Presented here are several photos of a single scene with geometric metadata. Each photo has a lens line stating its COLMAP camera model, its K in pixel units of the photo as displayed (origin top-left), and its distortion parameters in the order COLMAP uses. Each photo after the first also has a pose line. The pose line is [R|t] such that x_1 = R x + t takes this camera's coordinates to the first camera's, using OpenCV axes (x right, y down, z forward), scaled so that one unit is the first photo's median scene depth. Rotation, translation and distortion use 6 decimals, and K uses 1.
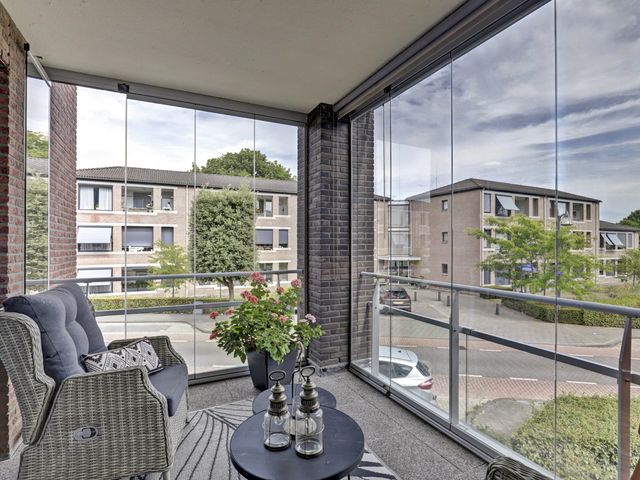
lens RADIAL K [[327.0, 0, 321.0], [0, 327.0, 242.7], [0, 0, 1]] dist [-0.004378, -0.000897]
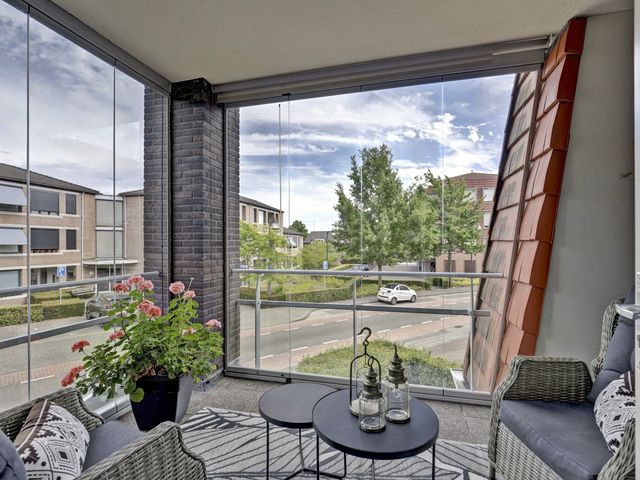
lens RADIAL K [[327.0, 0, 321.0], [0, 327.0, 242.7], [0, 0, 1]] dist [-0.004378, -0.000897]
pose [[0.665208, -0.000678, 0.746657, -0.214587], [0.003879, 0.999989, -0.002547, 0.007567], [-0.746648, 0.004591, 0.665204, 0.087987]]
